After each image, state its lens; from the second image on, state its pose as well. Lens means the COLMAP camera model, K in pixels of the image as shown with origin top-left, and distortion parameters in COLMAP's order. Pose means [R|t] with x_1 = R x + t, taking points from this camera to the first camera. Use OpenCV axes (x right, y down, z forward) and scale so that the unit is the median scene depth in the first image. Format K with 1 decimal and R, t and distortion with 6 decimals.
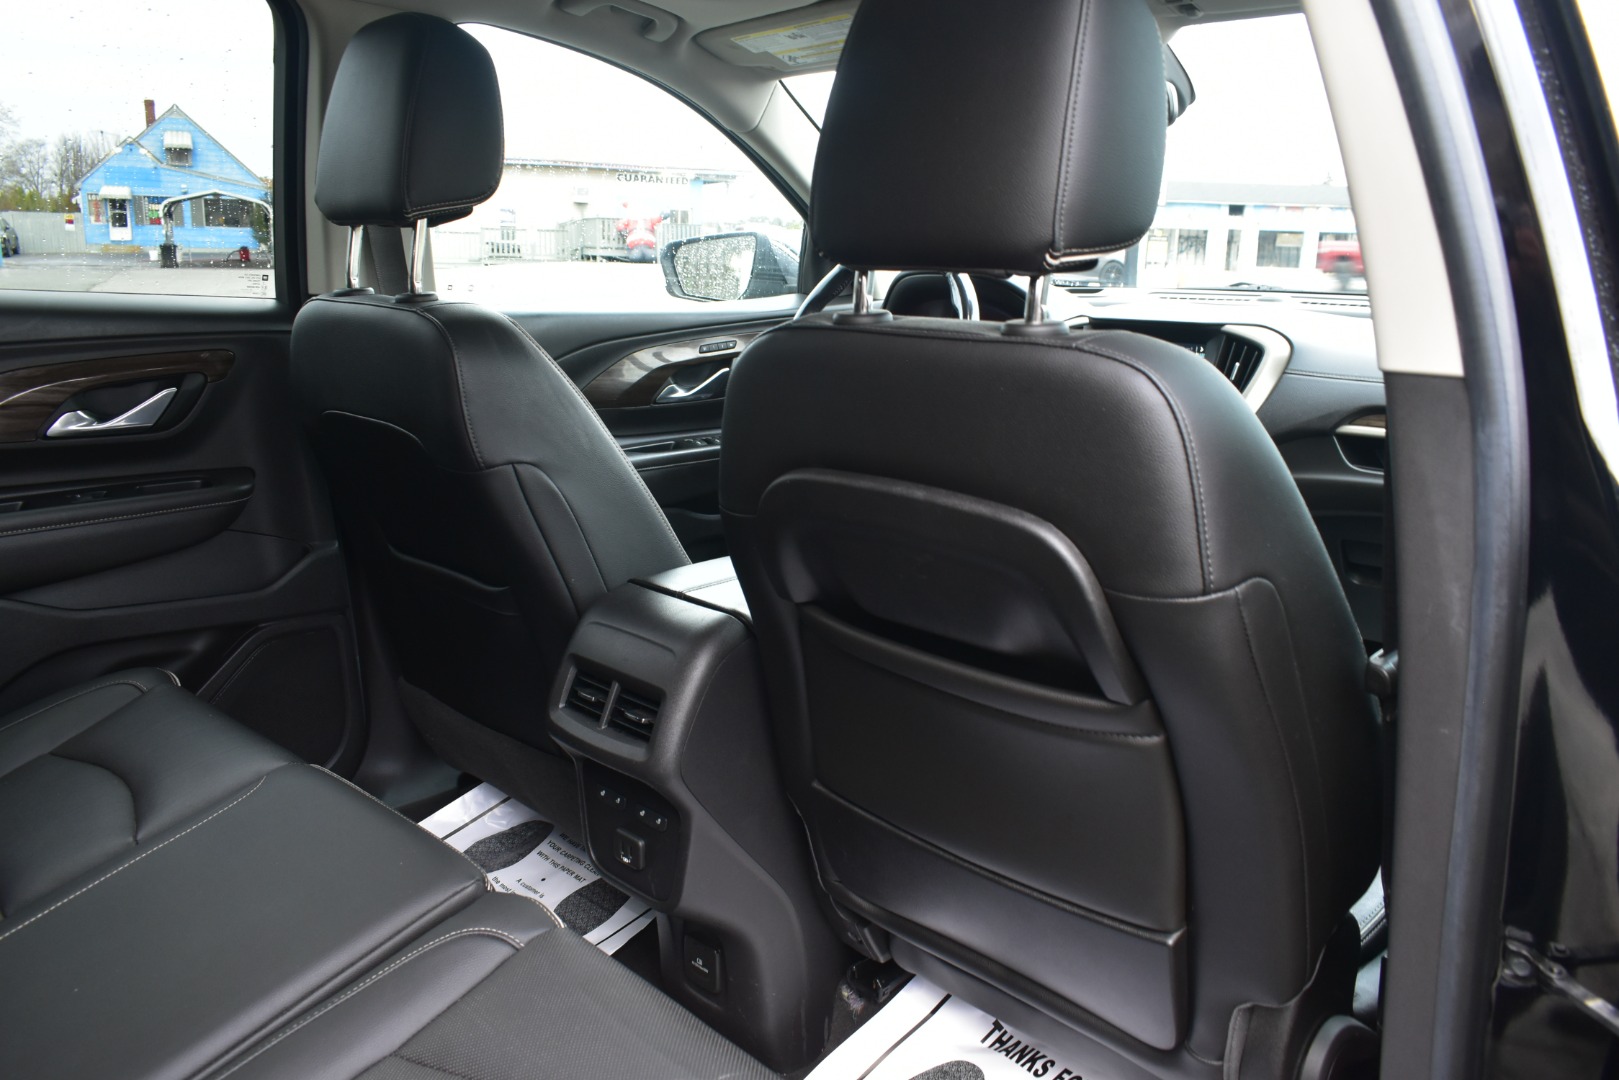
lens RADIAL K [[1301.8, 0, 814.0], [0, 1301.8, 538.1], [0, 0, 1]] dist [0.010570, 0.005921]
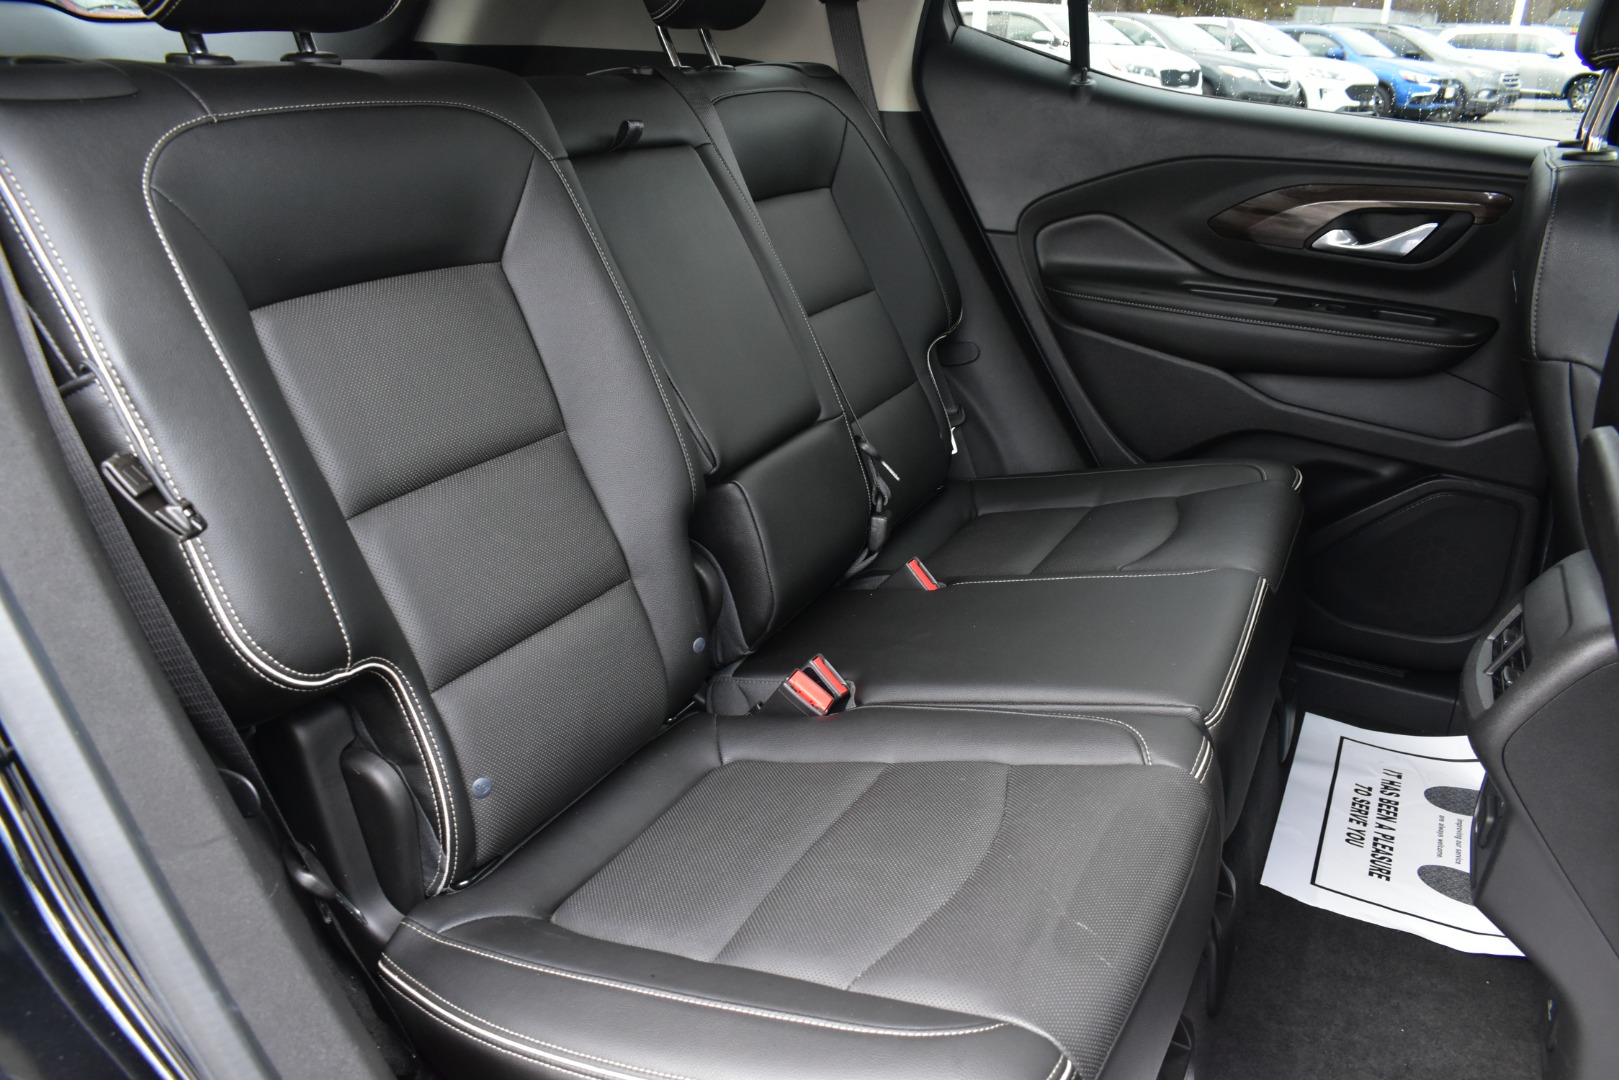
lens RADIAL K [[1301.8, 0, 815.2], [0, 1301.8, 540.9], [0, 0, 1]] dist [0.010570, 0.005921]
pose [[0.307340, 0.367170, -0.877911, 0.368708], [-0.252209, 0.921001, 0.296897, -0.069668], [0.917569, 0.130169, 0.375664, 0.206503]]
